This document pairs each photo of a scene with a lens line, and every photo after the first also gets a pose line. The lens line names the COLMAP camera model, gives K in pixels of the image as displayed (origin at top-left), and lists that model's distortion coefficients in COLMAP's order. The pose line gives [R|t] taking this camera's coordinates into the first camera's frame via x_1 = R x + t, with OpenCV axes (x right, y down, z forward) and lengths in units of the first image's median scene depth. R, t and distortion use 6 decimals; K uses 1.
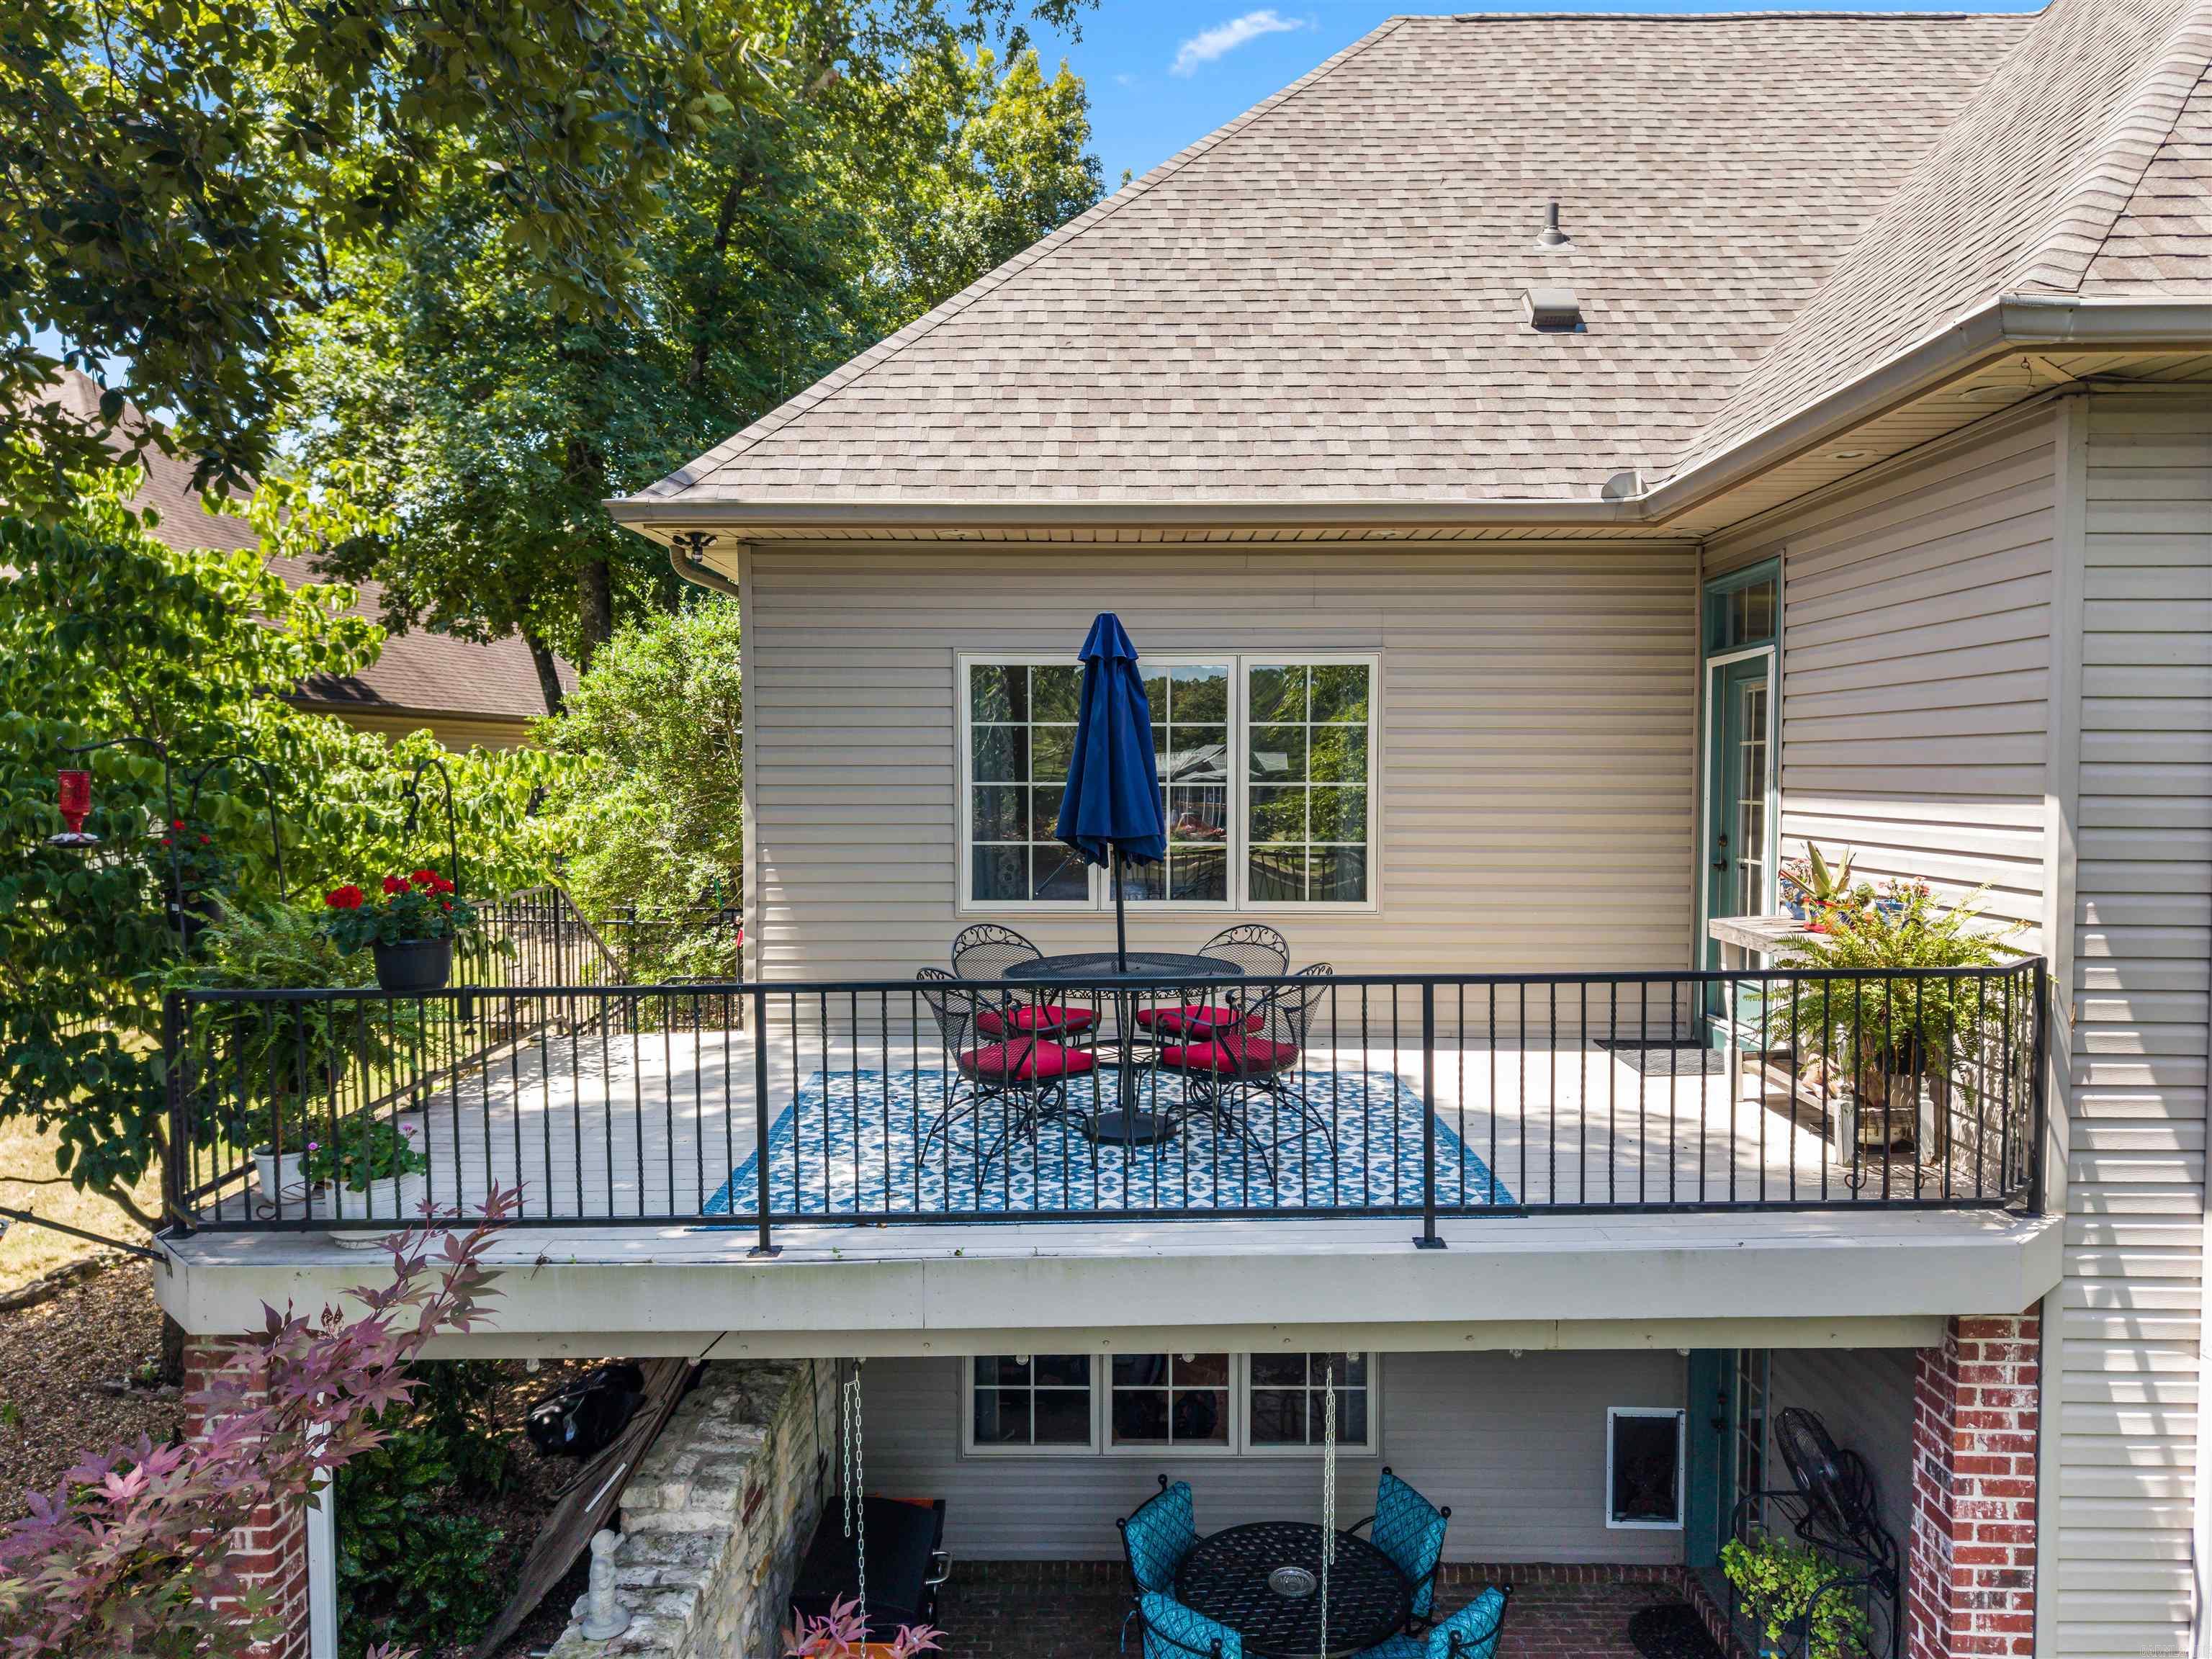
lens RADIAL K [[1494.8, 0, 1106.9], [0, 1494.8, 831.7], [0, 0, 1]] dist [0.024210, -0.028420]
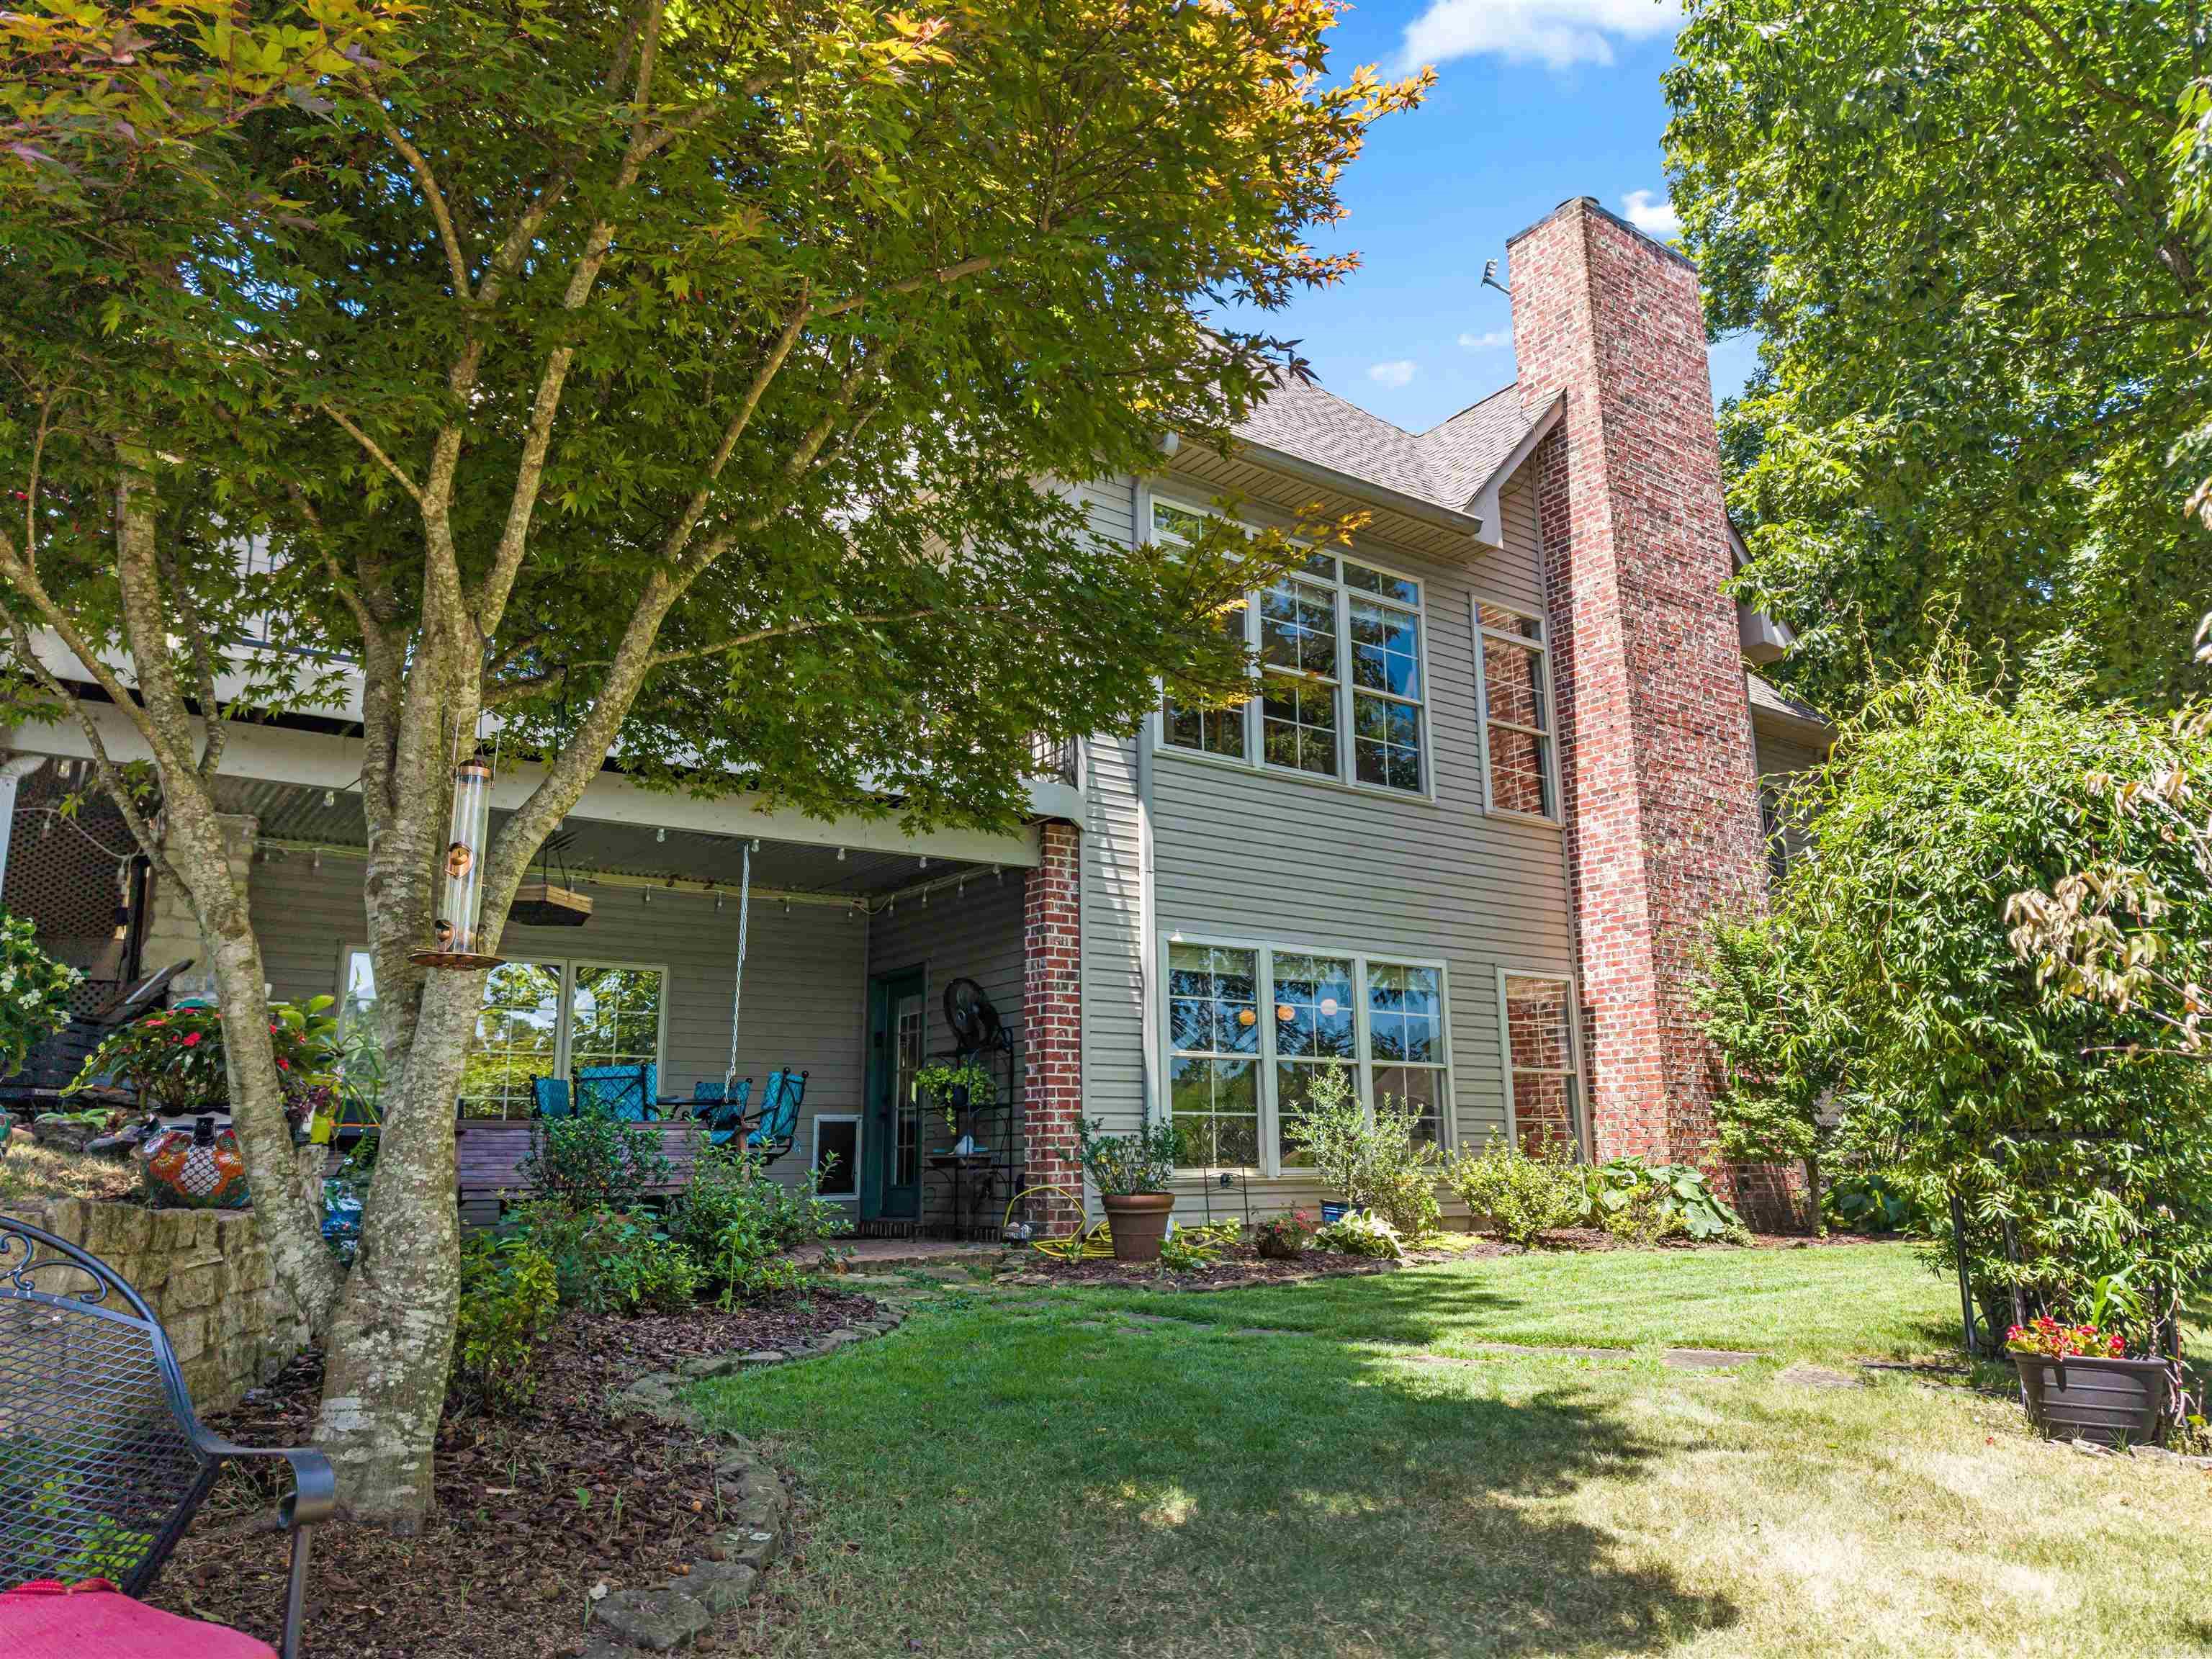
lens RADIAL K [[1494.8, 0, 1096.9], [0, 1494.8, 830.4], [0, 0, 1]] dist [0.024210, -0.028420]
pose [[0.795597, 0.147647, 0.587559, -0.590762], [0.035360, 0.956877, -0.288332, 0.897816], [-0.604793, 0.250173, 0.756068, -0.605311]]
